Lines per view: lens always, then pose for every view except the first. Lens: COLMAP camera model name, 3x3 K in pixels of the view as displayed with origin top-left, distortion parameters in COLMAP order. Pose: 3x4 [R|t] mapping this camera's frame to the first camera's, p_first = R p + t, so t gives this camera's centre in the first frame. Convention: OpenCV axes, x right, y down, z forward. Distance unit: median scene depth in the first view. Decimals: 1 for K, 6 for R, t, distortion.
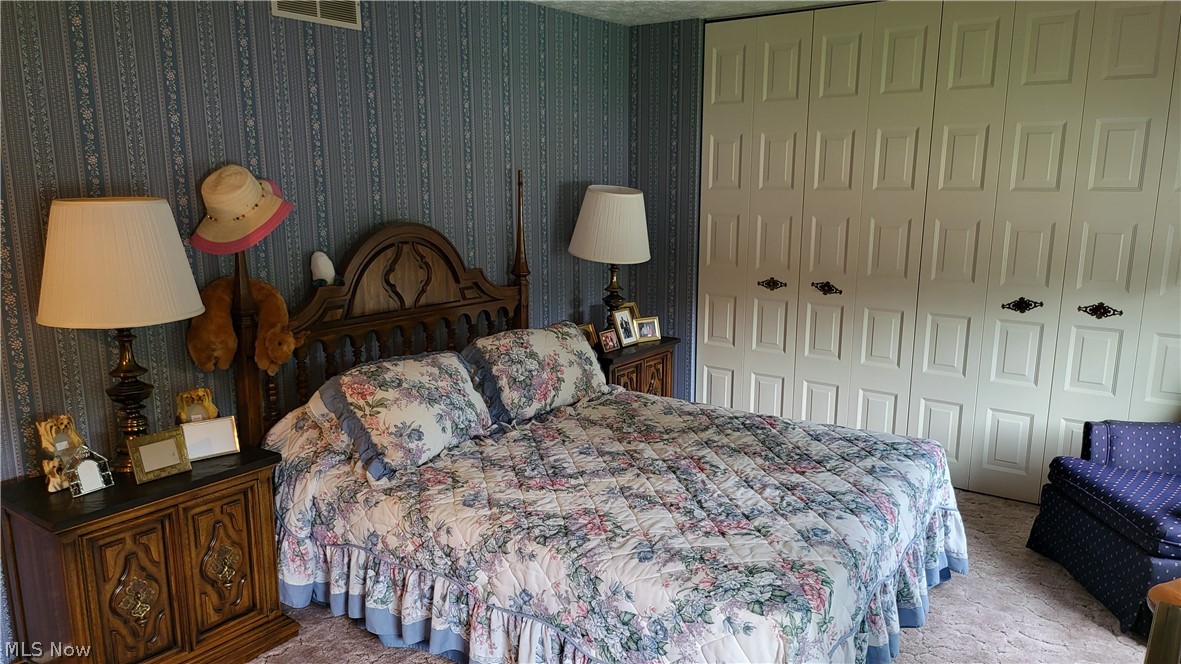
lens RADIAL K [[831.3, 0, 593.7], [0, 831.3, 347.8], [0, 0, 1]] dist [0.002101, -0.001027]
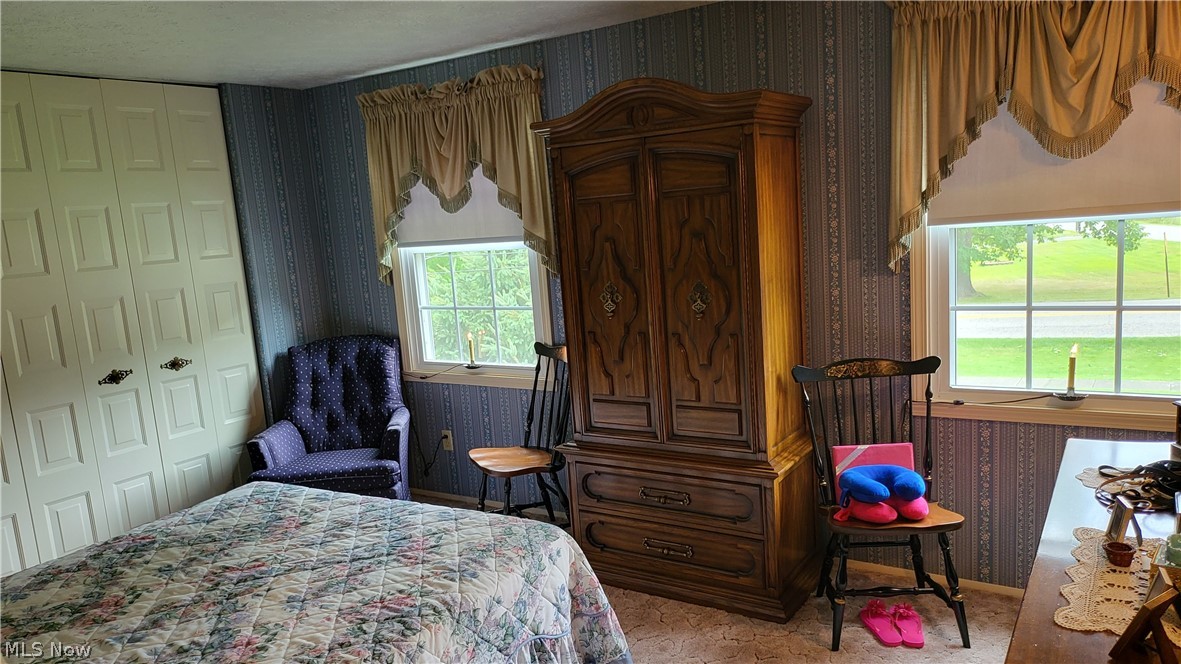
lens RADIAL K [[831.3, 0, 593.7], [0, 831.3, 347.8], [0, 0, 1]] dist [0.002101, -0.001027]
pose [[-0.071948, -0.157344, 0.984919, -0.711281], [0.272526, 0.946801, 0.171162, -0.129352], [-0.959455, 0.280731, -0.025240, 0.558871]]
